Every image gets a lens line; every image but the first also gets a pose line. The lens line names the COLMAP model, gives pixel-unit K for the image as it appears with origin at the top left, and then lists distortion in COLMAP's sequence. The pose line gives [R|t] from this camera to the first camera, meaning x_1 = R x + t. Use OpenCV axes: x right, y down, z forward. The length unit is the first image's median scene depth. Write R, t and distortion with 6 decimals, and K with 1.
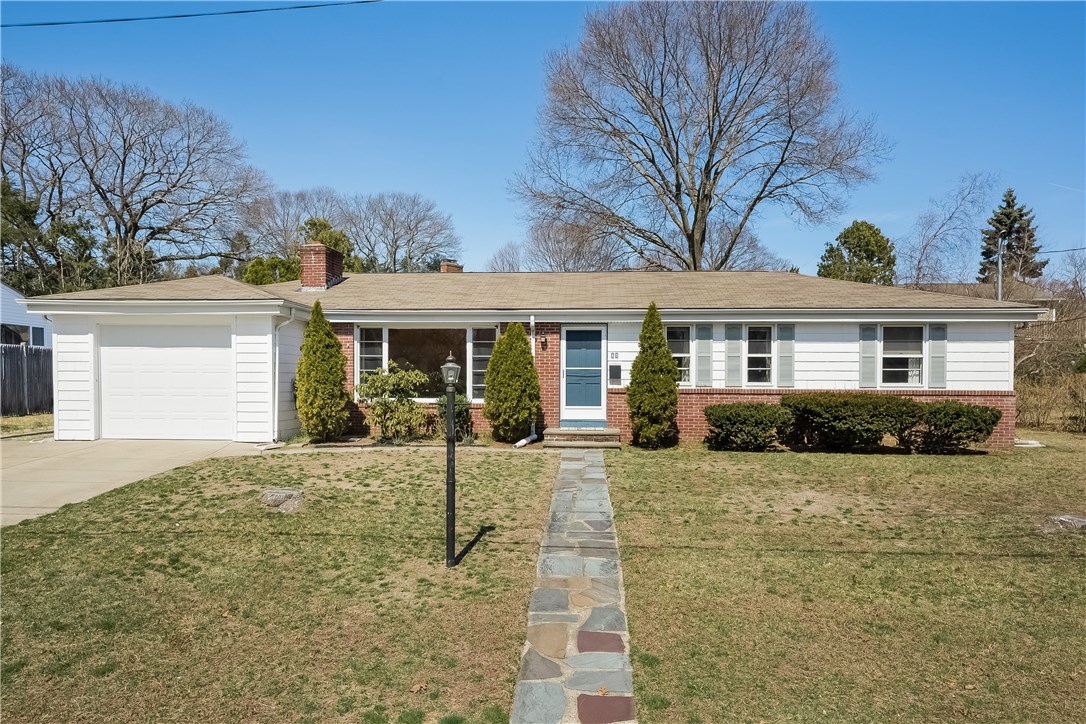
lens RADIAL K [[748.6, 0, 540.1], [0, 748.6, 362.8], [0, 0, 1]] dist [0.007375, 0.000108]
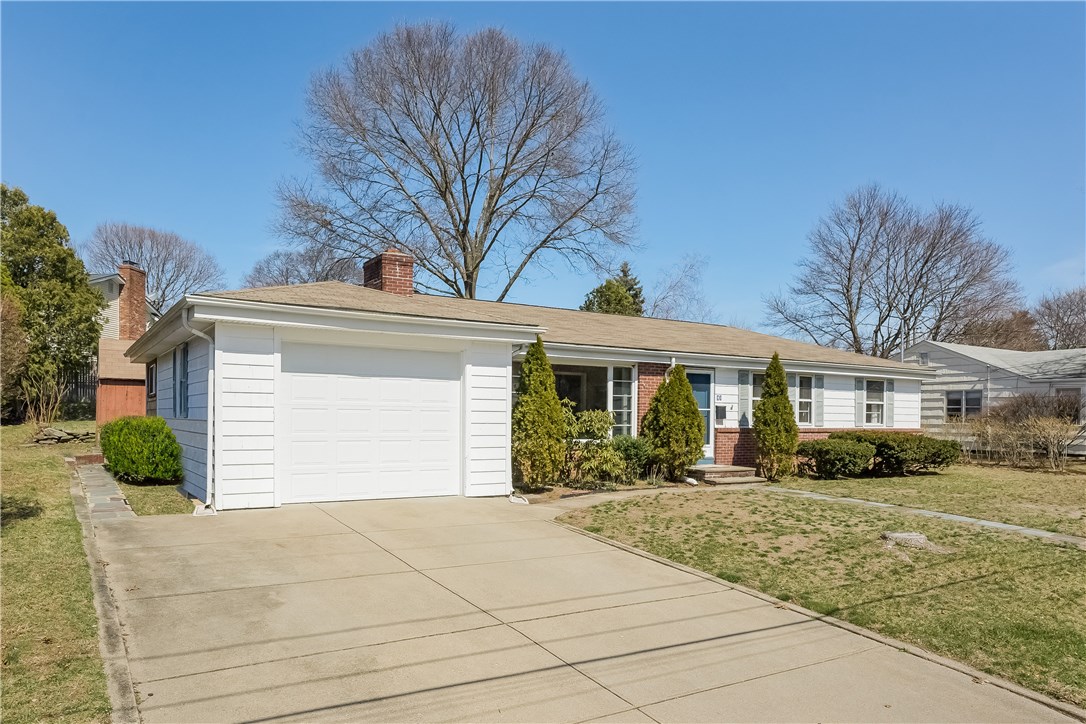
lens RADIAL K [[748.6, 0, 549.9], [0, 748.6, 362.9], [0, 0, 1]] dist [0.007375, 0.000108]
pose [[0.800340, 0.047084, 0.597694, -0.766832], [-0.023404, 0.998605, -0.047326, -0.002824], [-0.599089, 0.023889, 0.800326, 0.273776]]
